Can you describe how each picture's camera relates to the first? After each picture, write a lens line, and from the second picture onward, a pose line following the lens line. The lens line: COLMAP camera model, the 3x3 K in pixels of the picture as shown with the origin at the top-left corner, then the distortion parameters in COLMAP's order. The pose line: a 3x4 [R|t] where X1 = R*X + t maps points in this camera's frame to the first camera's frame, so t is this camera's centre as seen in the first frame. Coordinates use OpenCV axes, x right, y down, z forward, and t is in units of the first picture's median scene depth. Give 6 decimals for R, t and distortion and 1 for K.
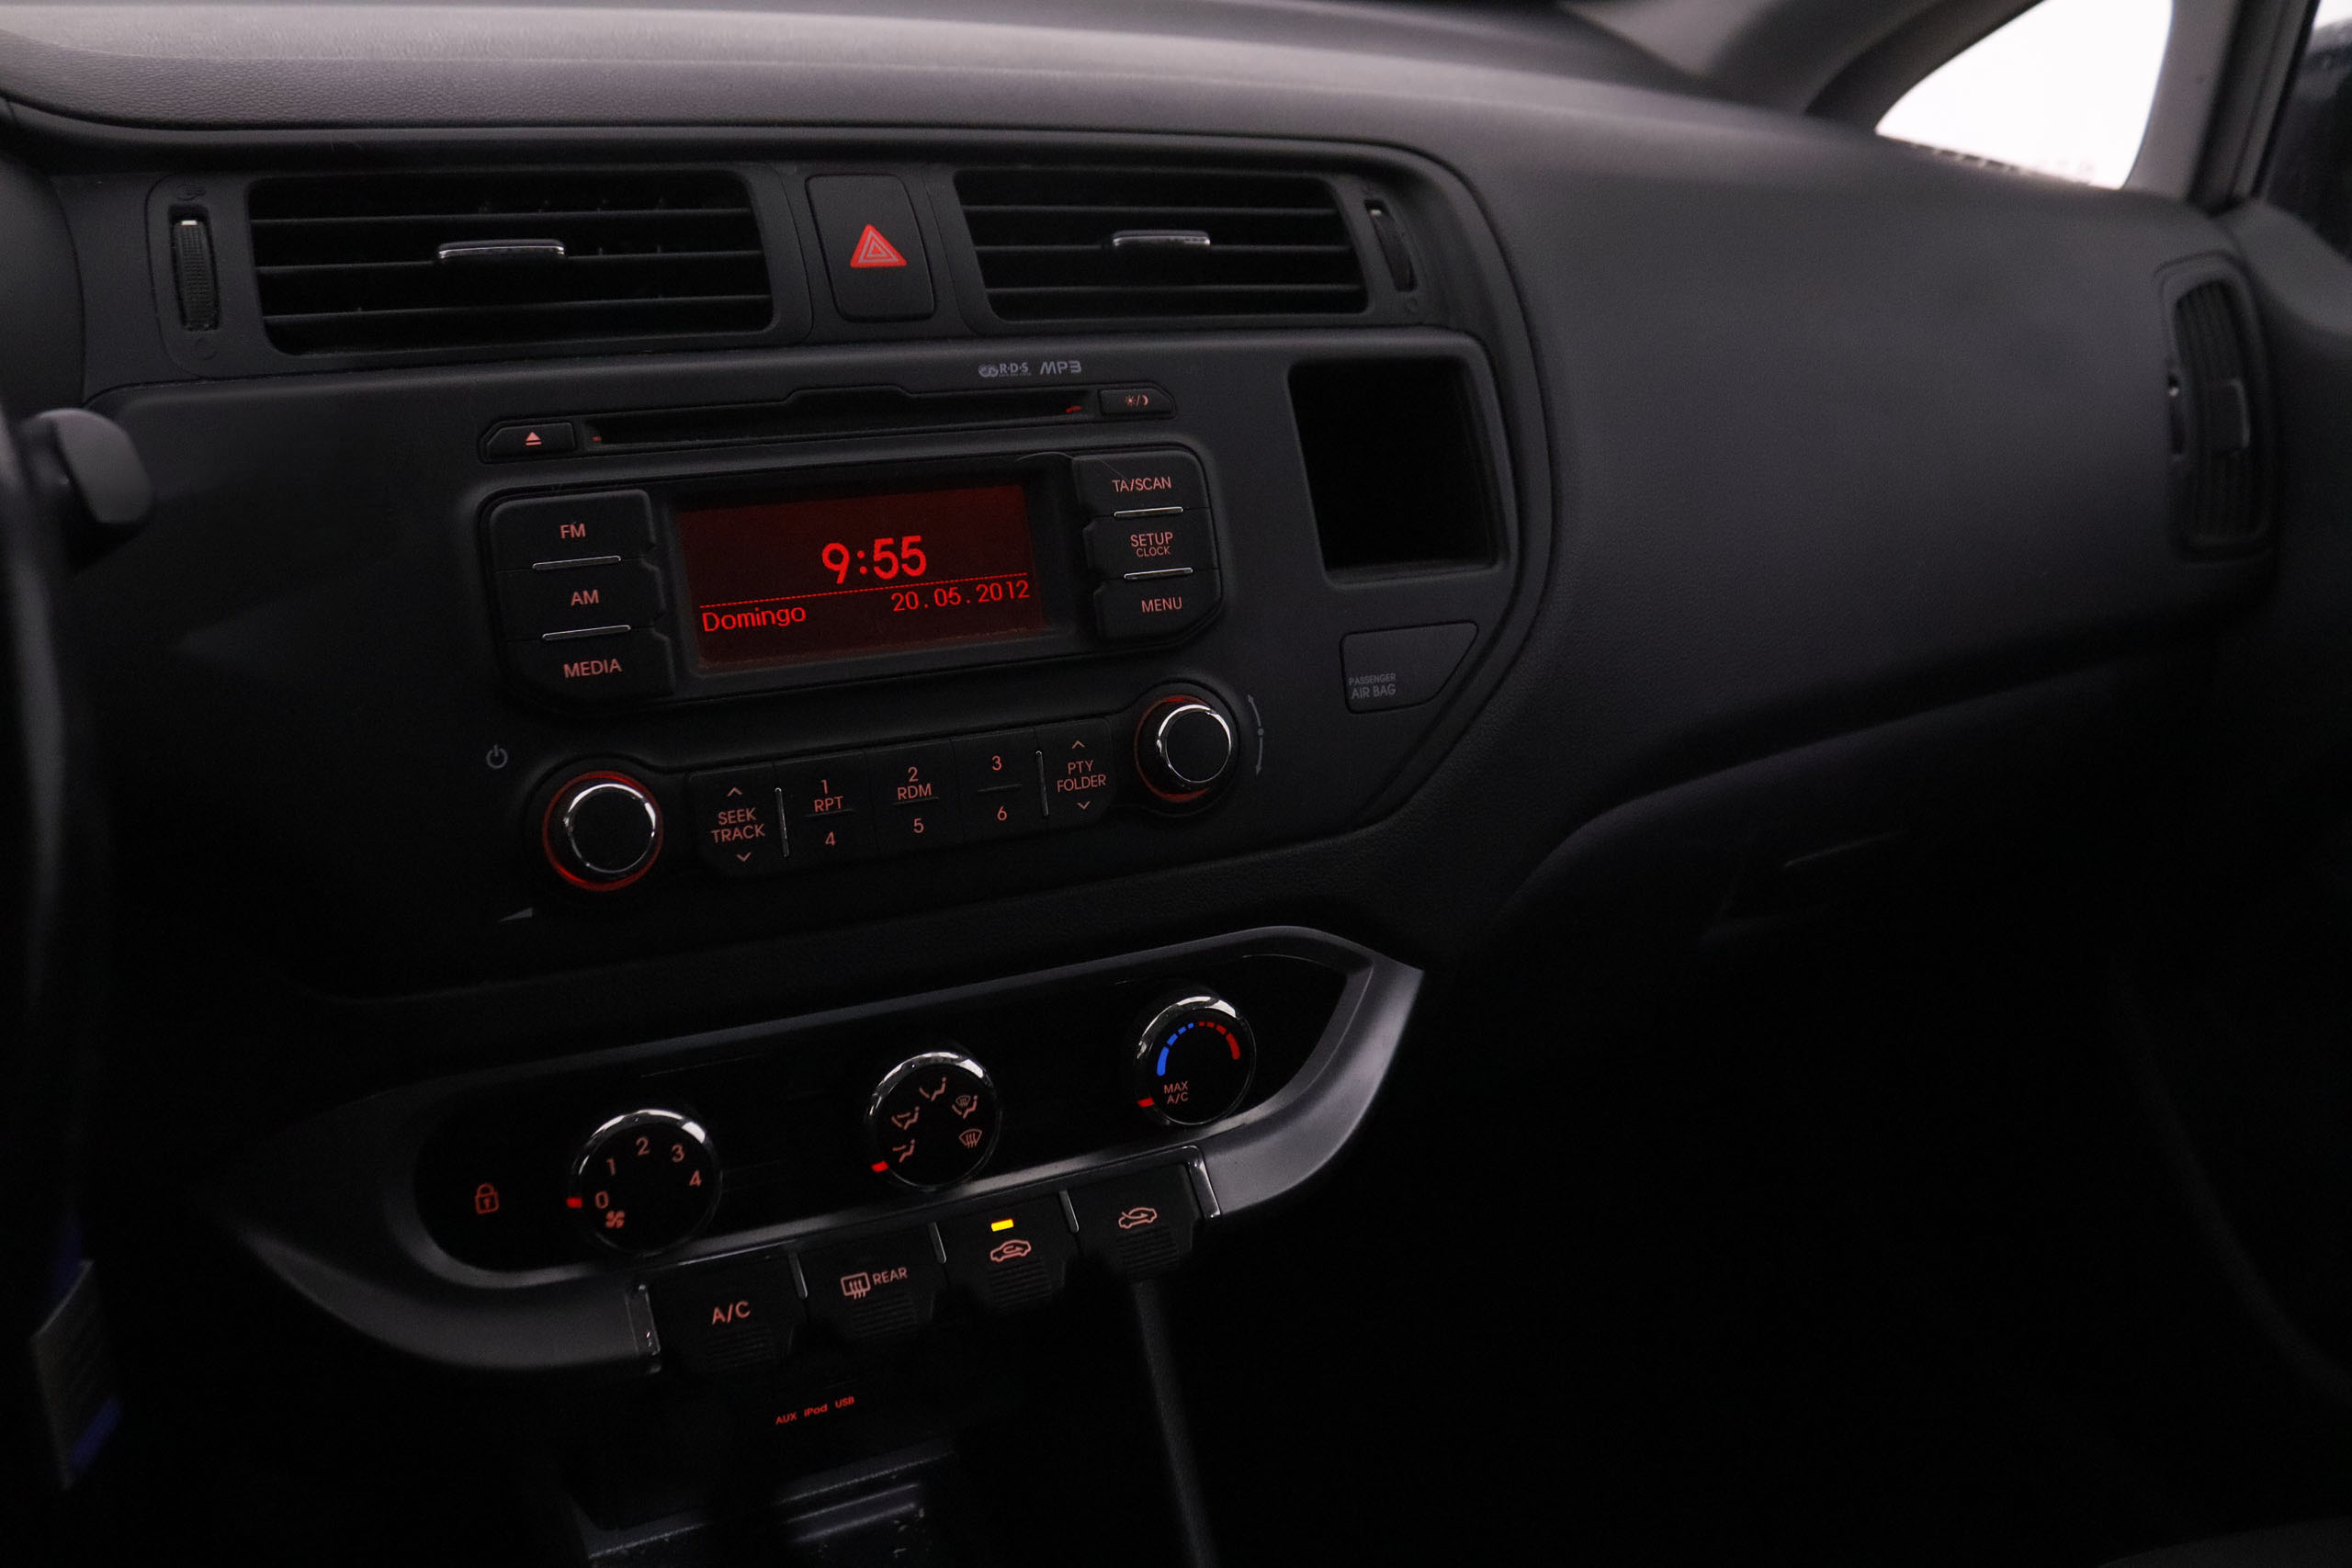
lens RADIAL K [[1917.5, 0, 1177.4], [0, 1917.5, 833.8], [0, 0, 1]] dist [-0.185786, 0.108234]
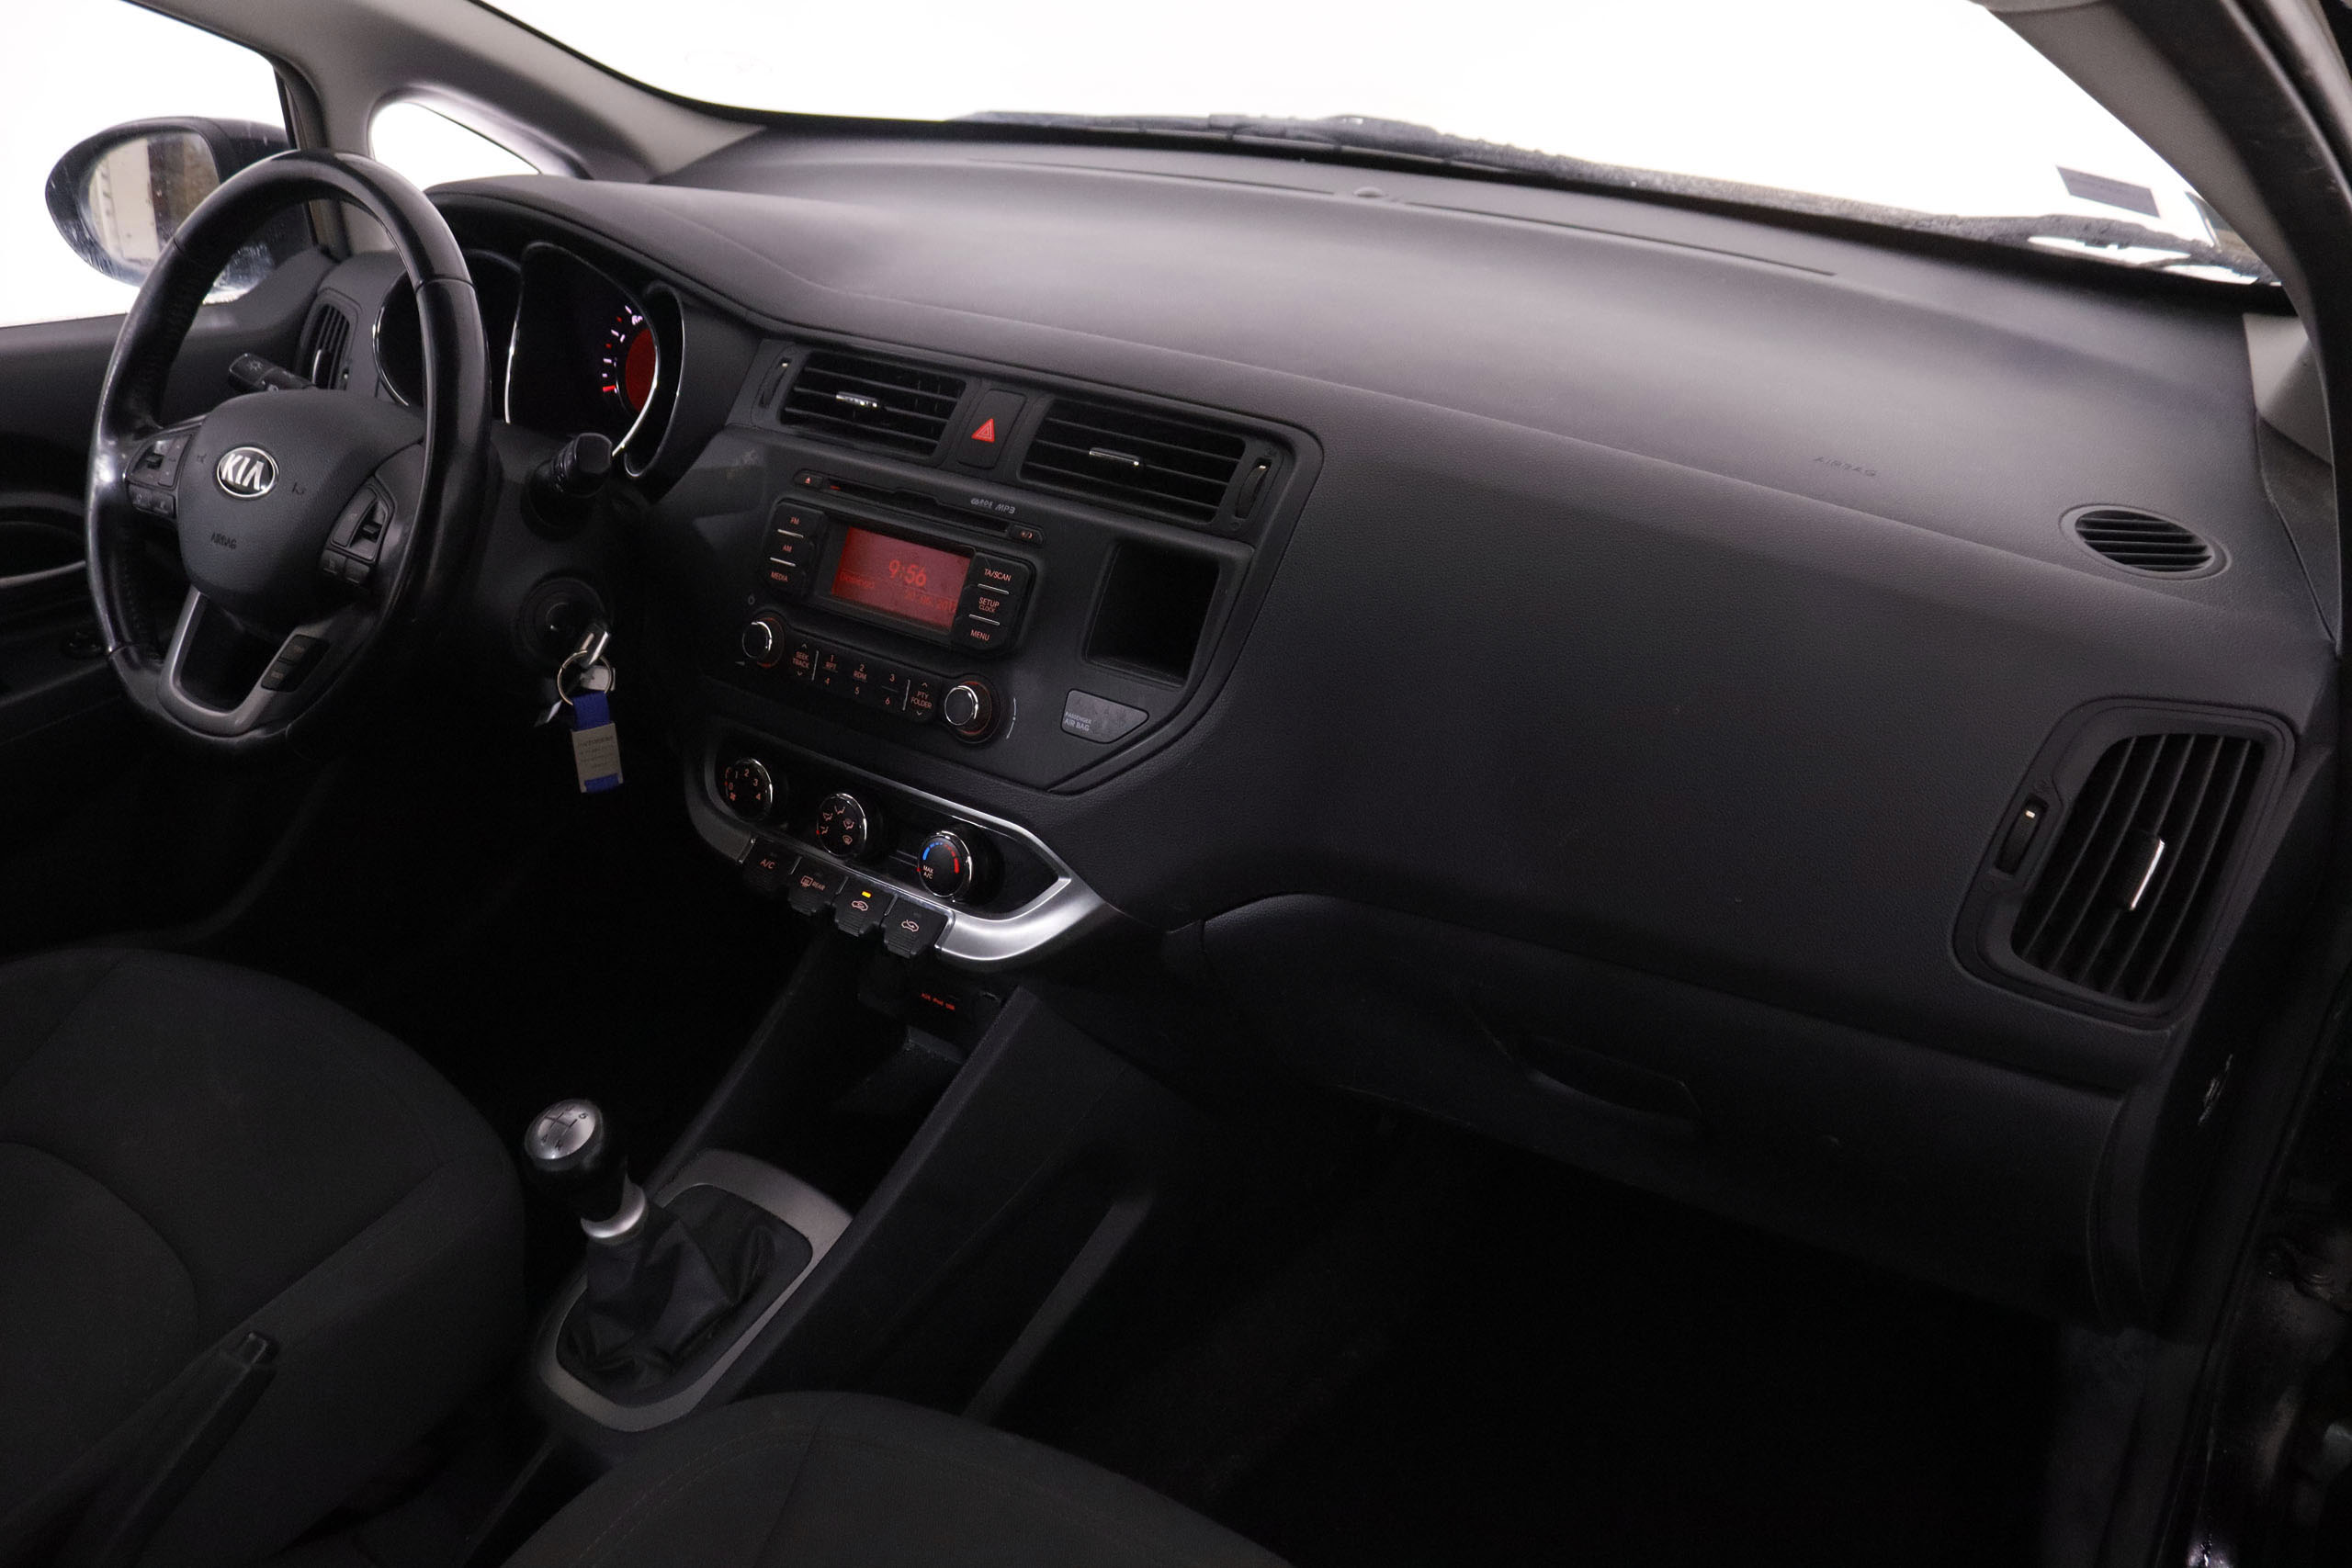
lens RADIAL K [[1799.4, 0, 1176.0], [0, 1799.4, 784.0], [0, 0, 1]] dist [-0.134909, -0.000388]
pose [[0.455117, 0.351467, -0.818132, 1.618626], [-0.356031, 0.913989, 0.194592, -0.404058], [0.816156, 0.202718, 0.541105, 0.194578]]
